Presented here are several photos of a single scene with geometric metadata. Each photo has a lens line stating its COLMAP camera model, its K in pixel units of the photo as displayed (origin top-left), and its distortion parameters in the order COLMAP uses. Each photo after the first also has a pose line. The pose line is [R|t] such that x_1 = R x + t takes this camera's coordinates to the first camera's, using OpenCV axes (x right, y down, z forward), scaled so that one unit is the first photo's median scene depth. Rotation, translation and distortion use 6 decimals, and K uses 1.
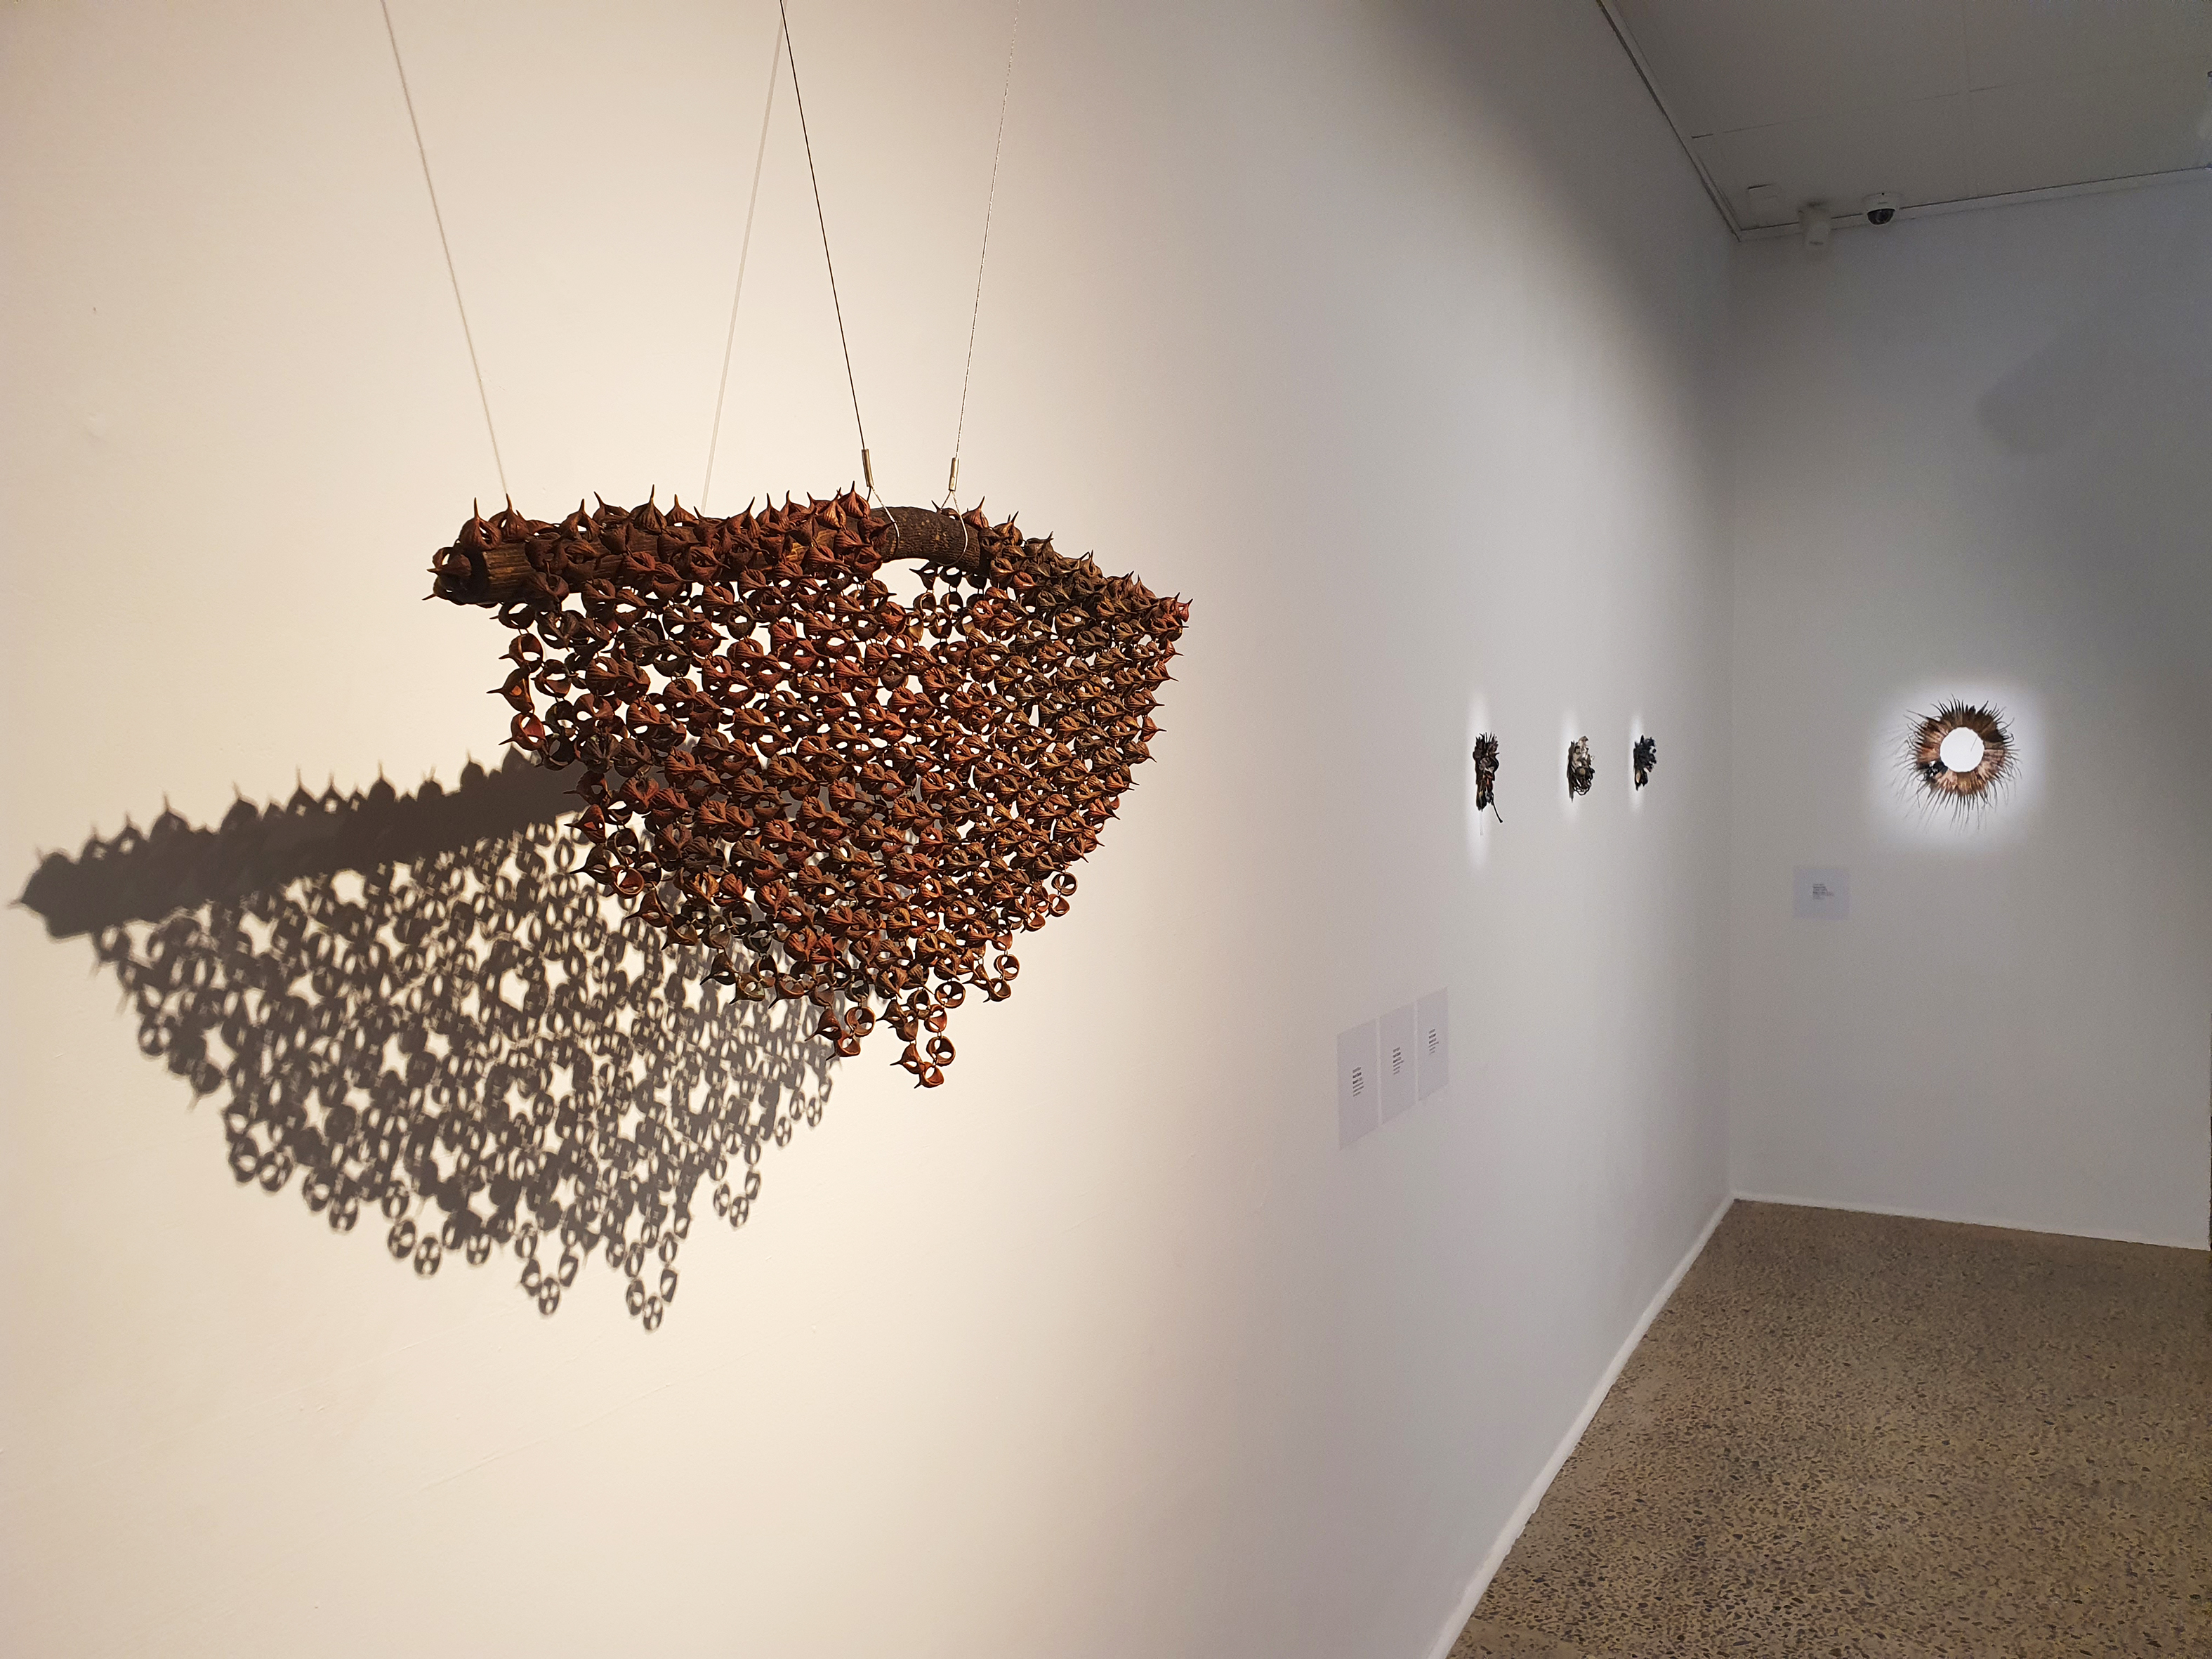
lens RADIAL K [[1703.2, 0, 1107.9], [0, 1703.2, 826.4], [0, 0, 1]] dist [-0.056287, -0.001960]
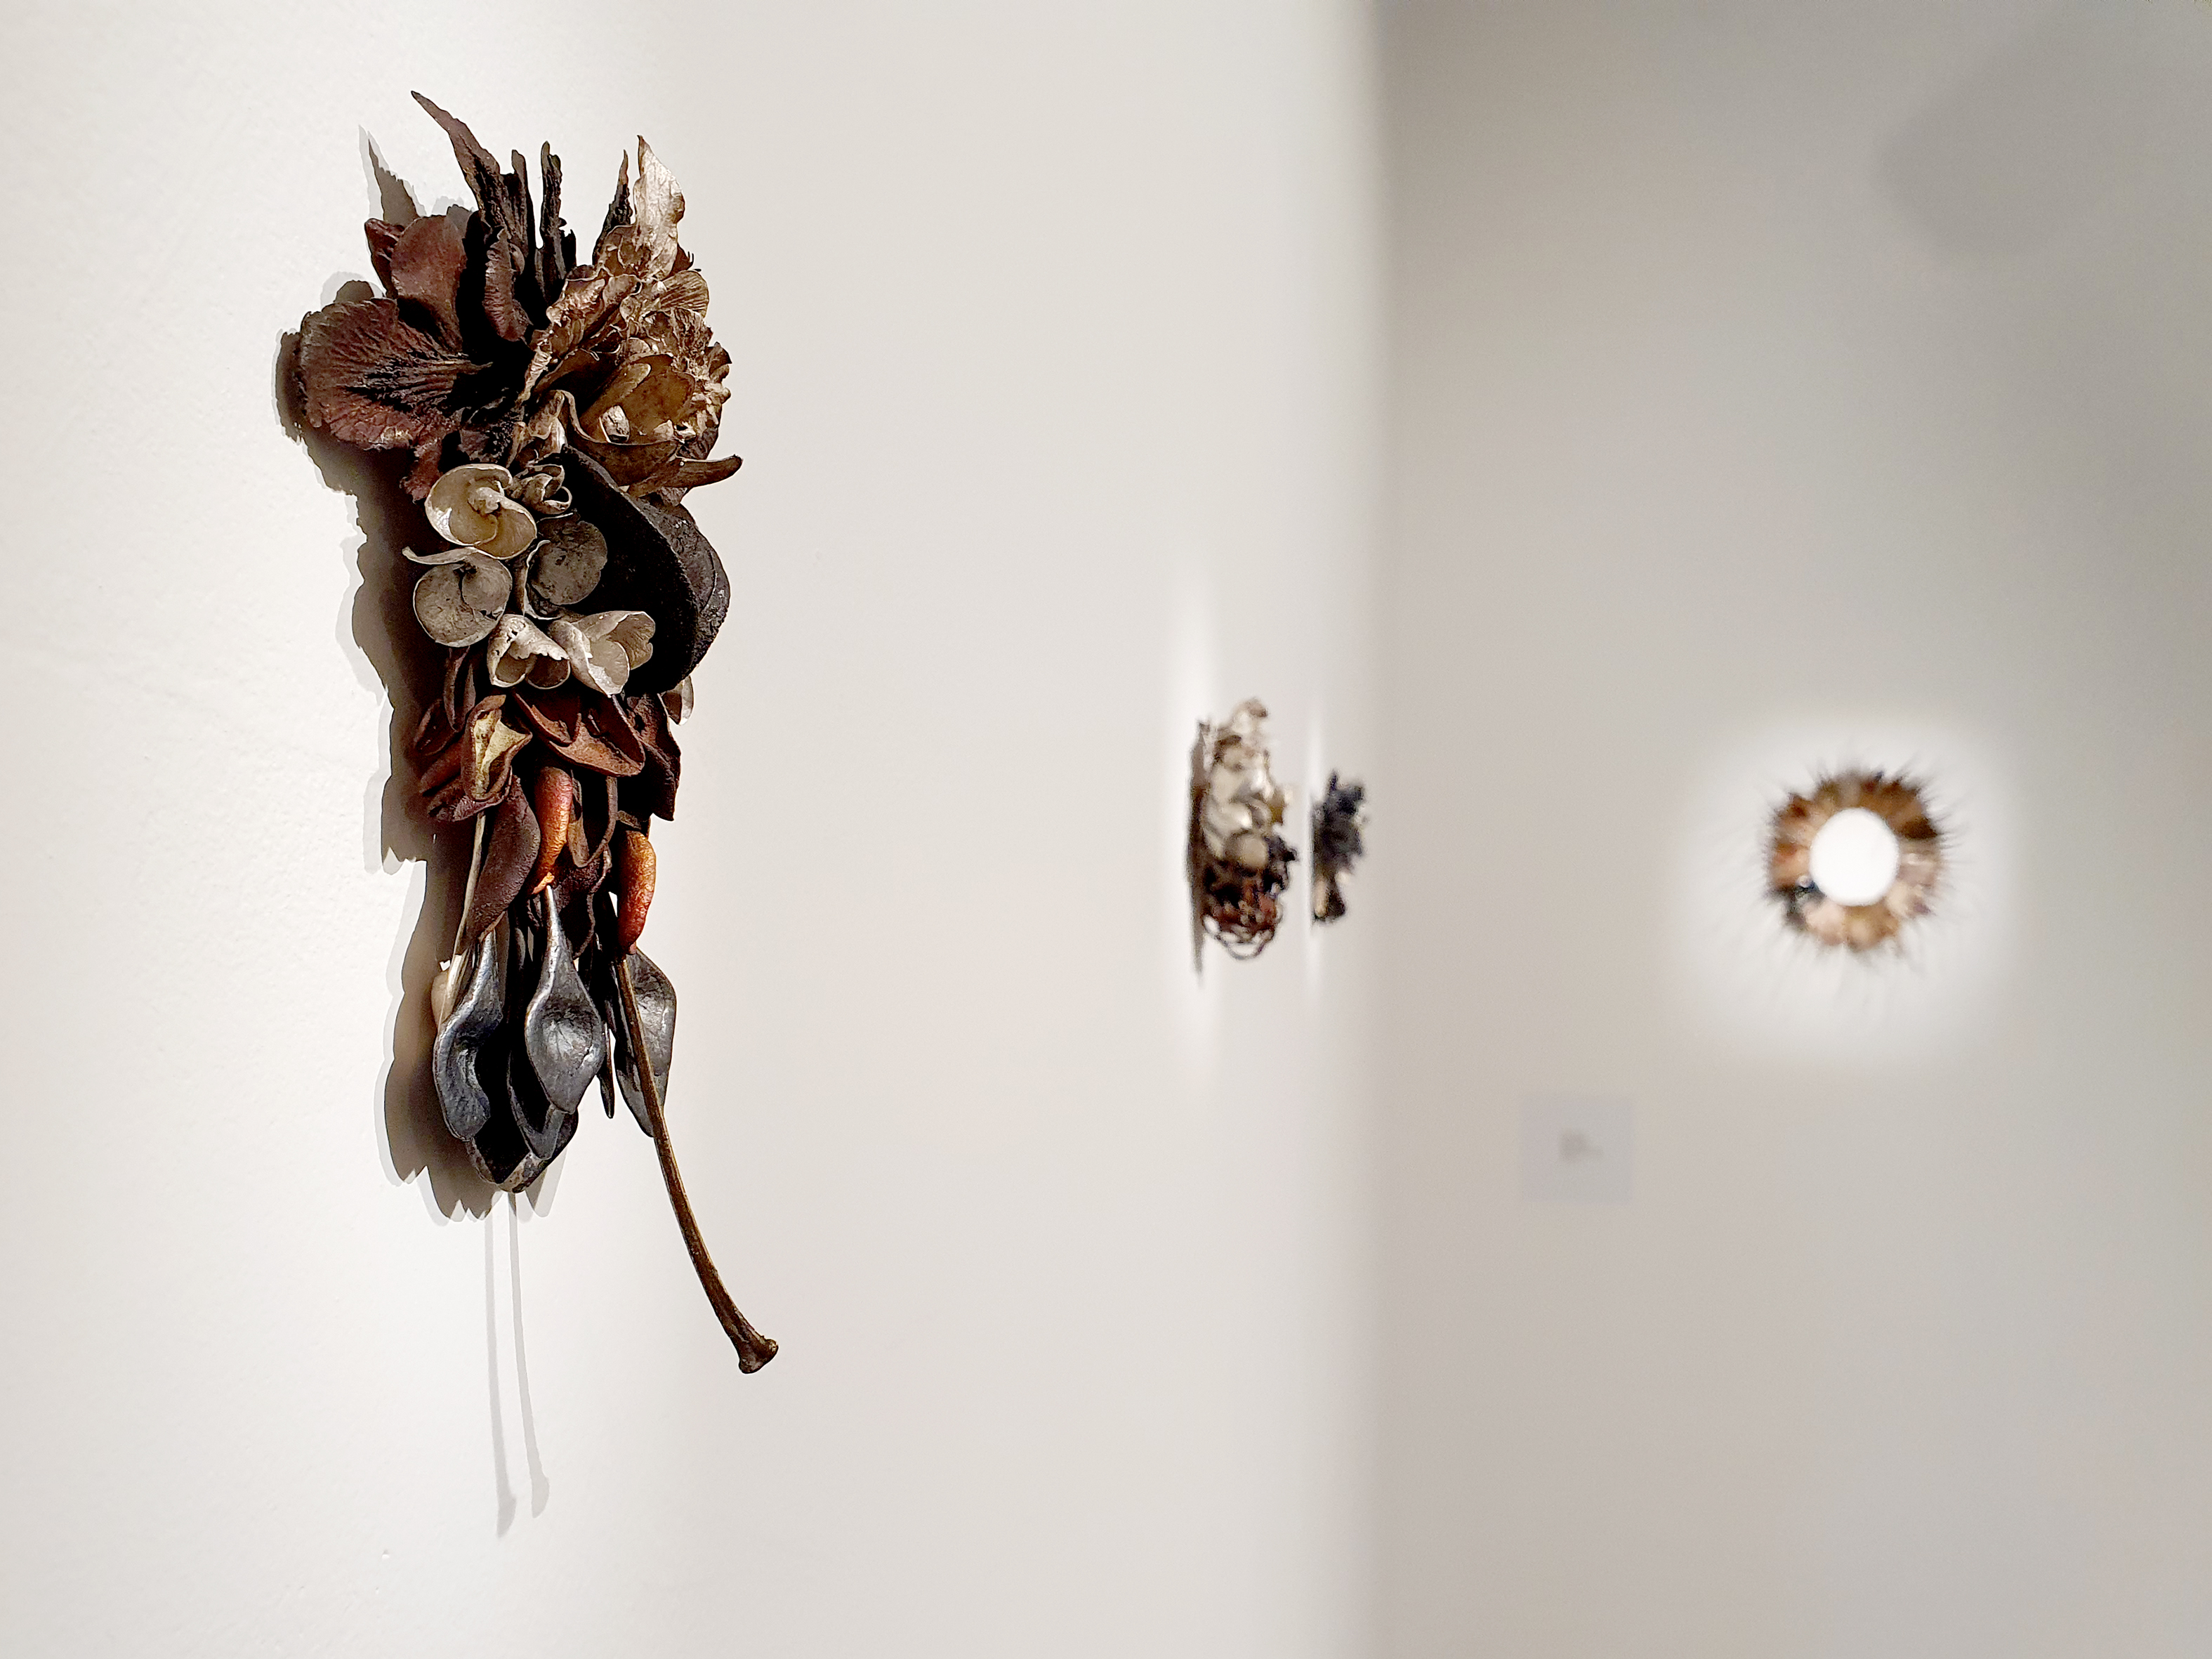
lens RADIAL K [[1703.2, 0, 1107.9], [0, 1703.2, 830.5], [0, 0, 1]] dist [-0.056287, -0.001960]
pose [[0.948569, 0.029113, 0.315229, 0.146359], [-0.004045, 0.996796, -0.079886, -0.013336], [-0.316545, 0.074502, 0.945647, 0.606811]]
